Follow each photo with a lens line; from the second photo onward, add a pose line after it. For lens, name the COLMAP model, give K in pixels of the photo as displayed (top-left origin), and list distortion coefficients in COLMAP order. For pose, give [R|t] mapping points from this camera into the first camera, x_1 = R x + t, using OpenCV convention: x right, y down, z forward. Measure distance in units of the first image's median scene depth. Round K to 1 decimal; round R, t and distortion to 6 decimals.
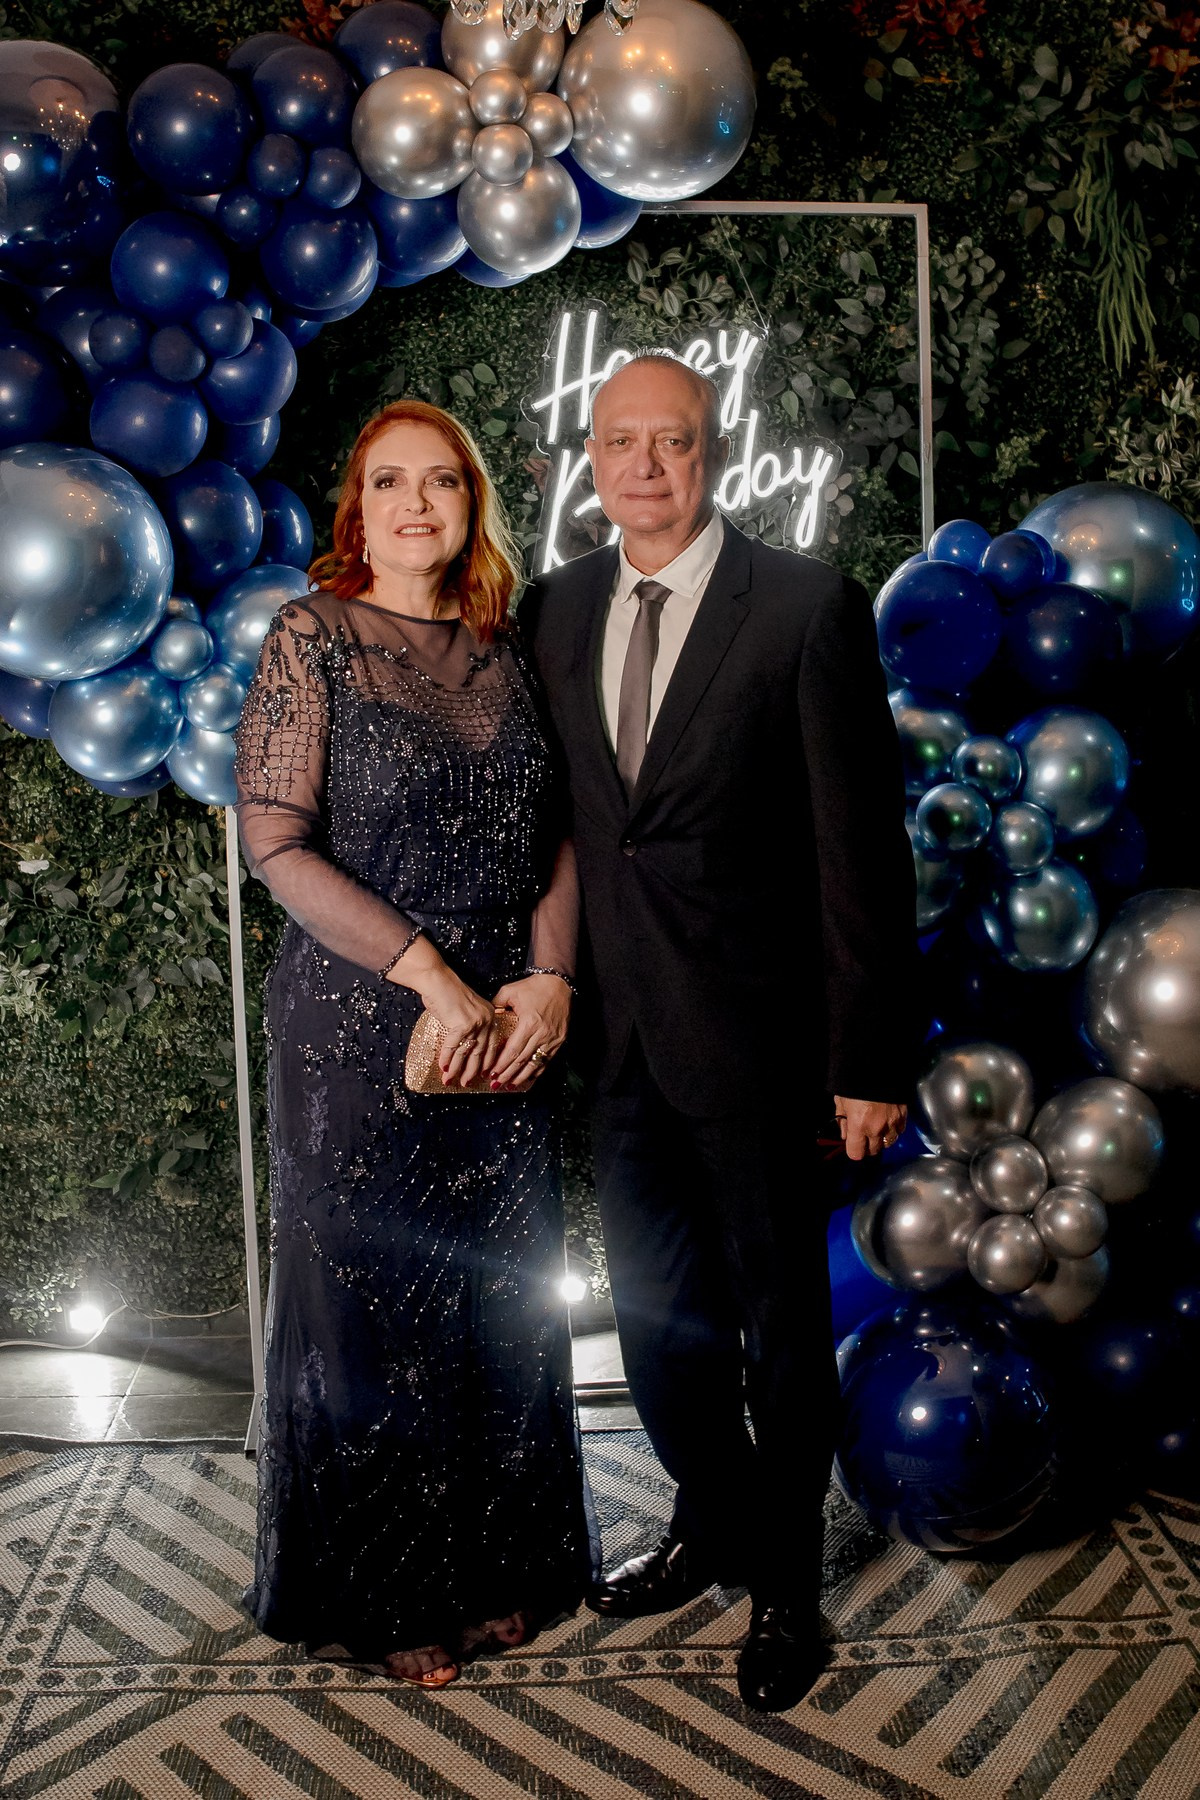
lens RADIAL K [[1657.7, 0, 606.4], [0, 1657.7, 782.8], [0, 0, 1]] dist [-0.156029, 0.046078]
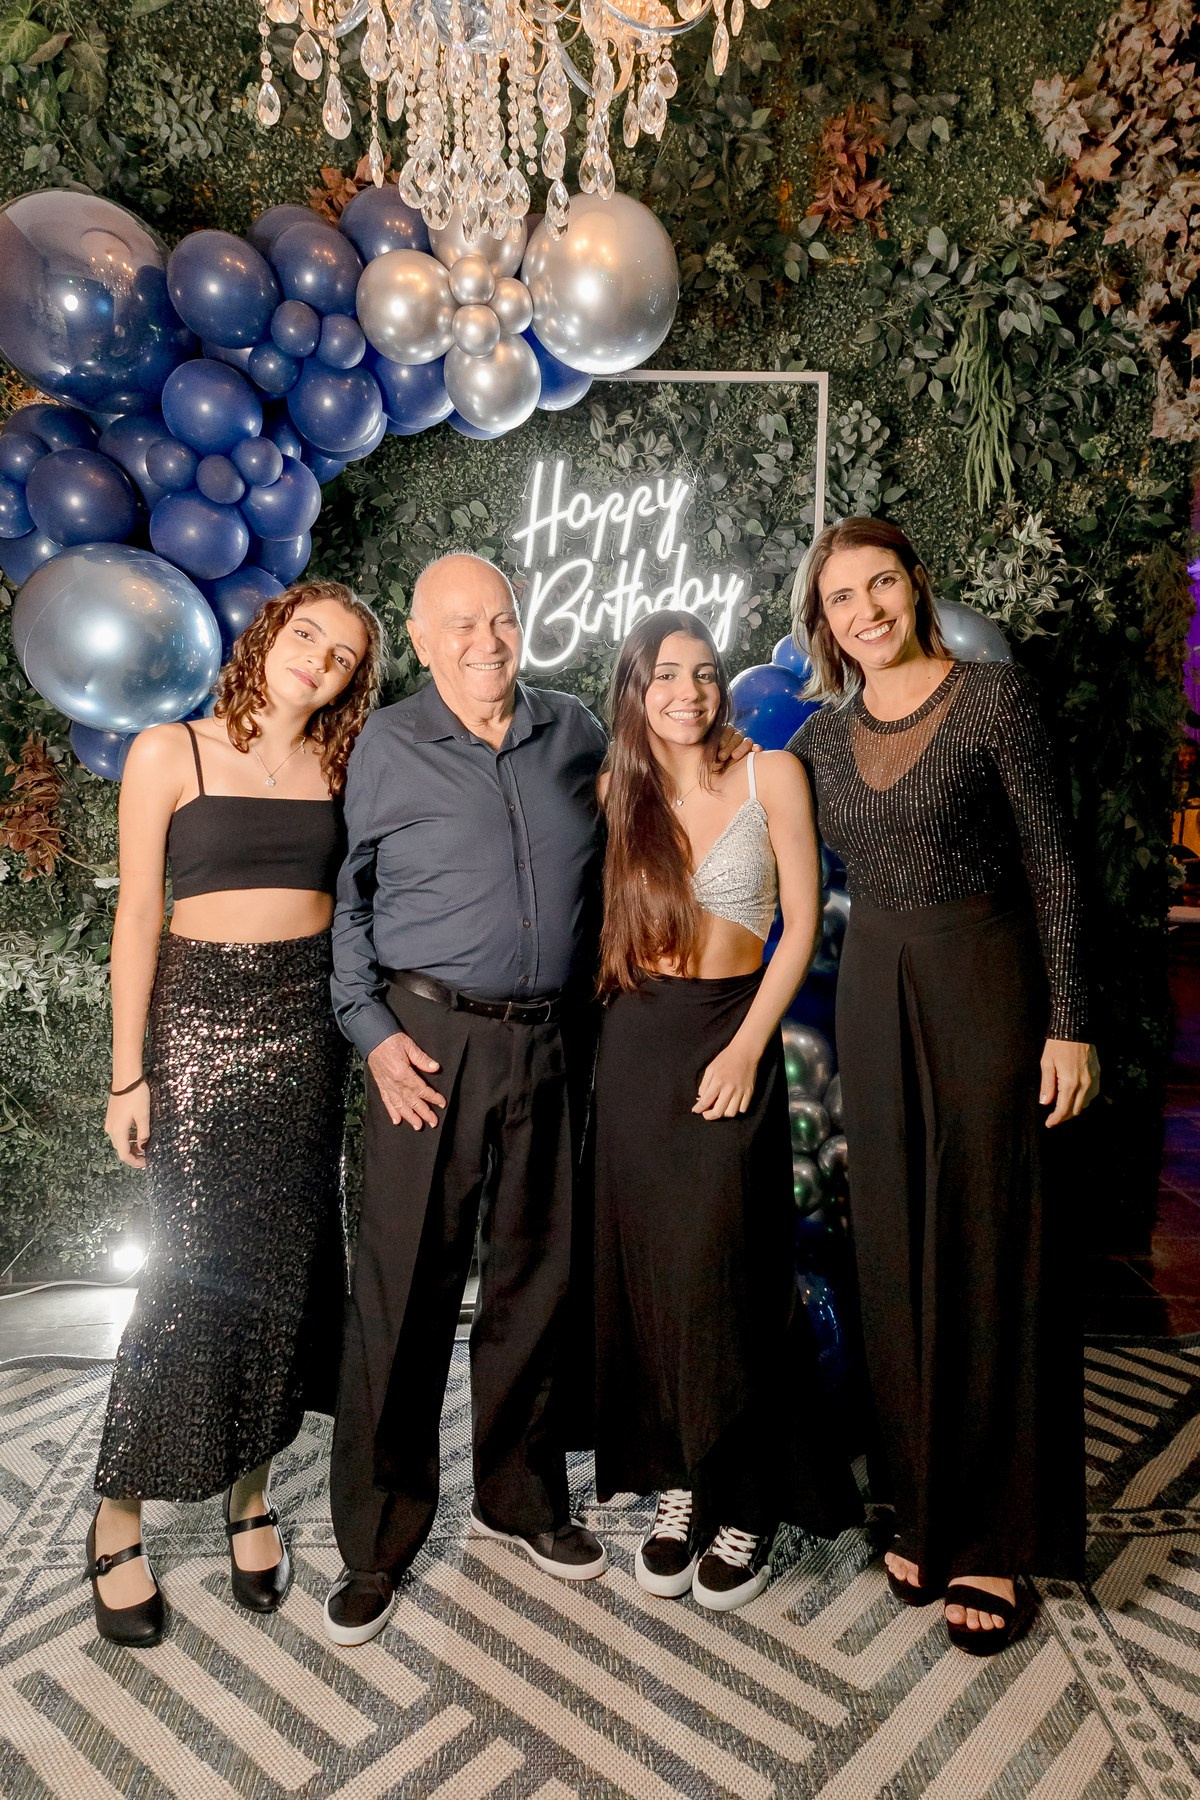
lens RADIAL K [[1376.9, 0, 630.4], [0, 1376.9, 850.5], [0, 0, 1]] dist [0.302508, -0.175916]
pose [[0.999717, 0.023102, 0.005666, 0.045317], [-0.023093, 0.999732, -0.001674, 0.018439], [-0.005703, 0.001543, 0.999983, -0.107192]]
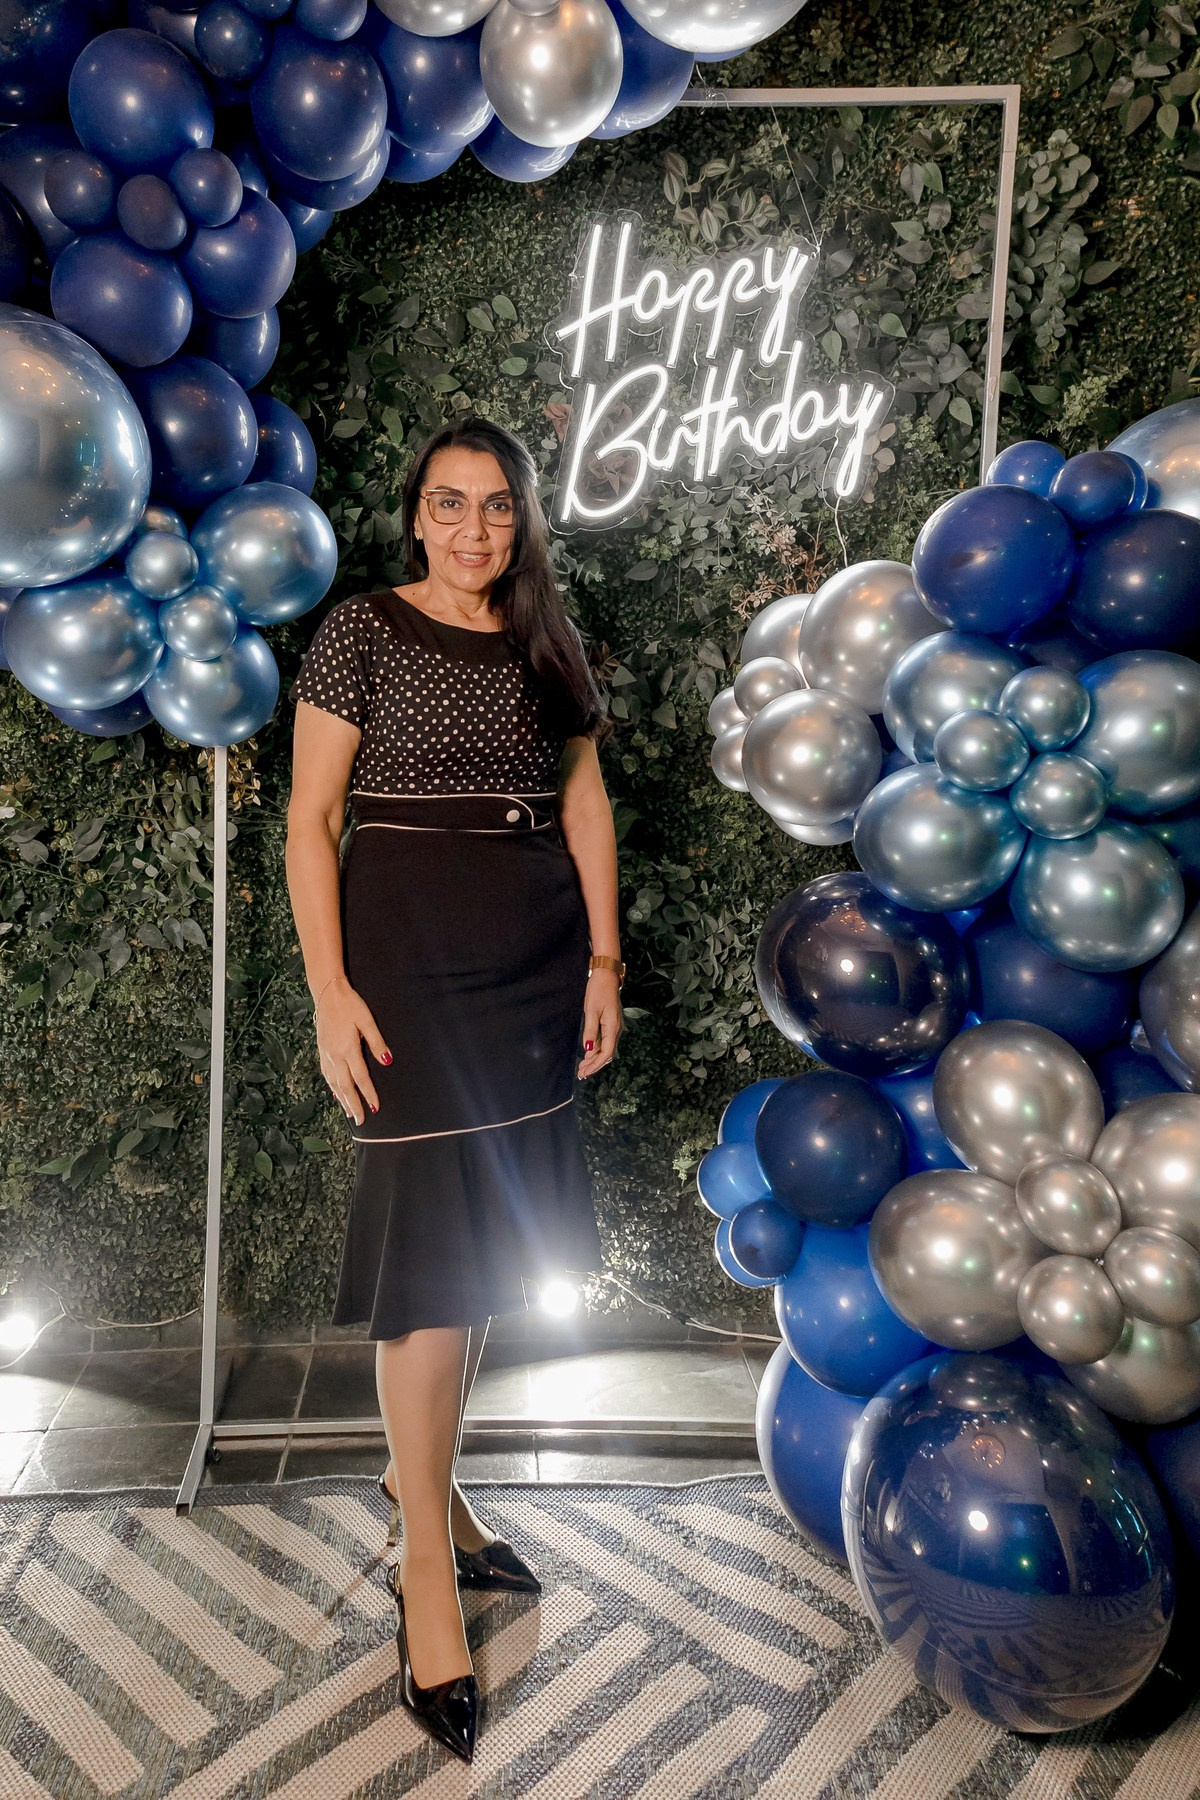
lens RADIAL K [[1434.5, 0, 526.9], [0, 1434.5, 779.0], [0, 0, 1]] dist [0.291291, -0.170307]
pose [[0.998825, 0.033325, -0.035194, -0.022903], [-0.034255, 0.999071, -0.026152, 0.042277], [0.034290, 0.027326, 0.999038, 0.165686]]
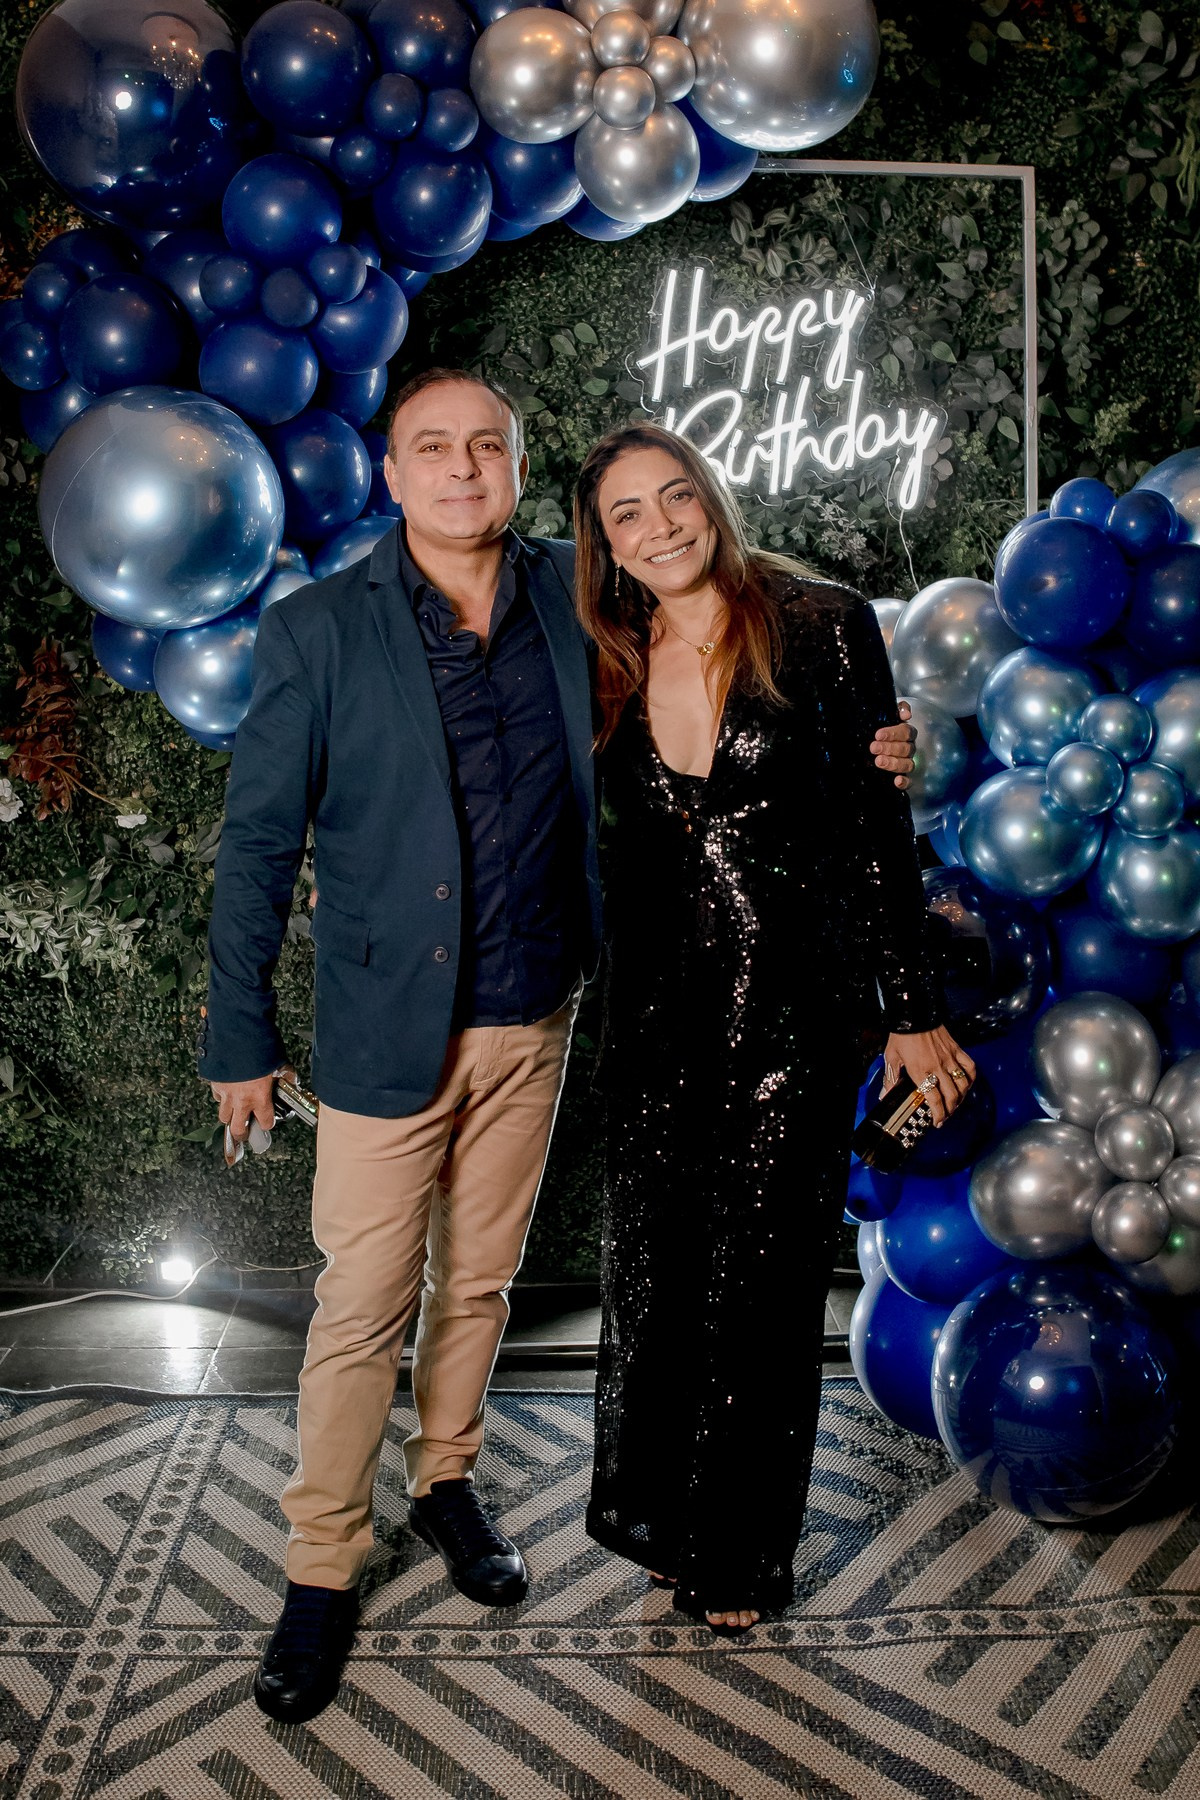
lens RADIAL K [[1555.4, 0, 602.5], [0, 1555.4, 790.2], [0, 0, 1]] dist [-0.157068, 0.049627]
pose [[0.999646, 0.012147, -0.023684, -0.038785], [-0.011688, 0.999743, 0.019426, 0.010523], [0.023914, -0.019142, 0.999531, 0.061707]]
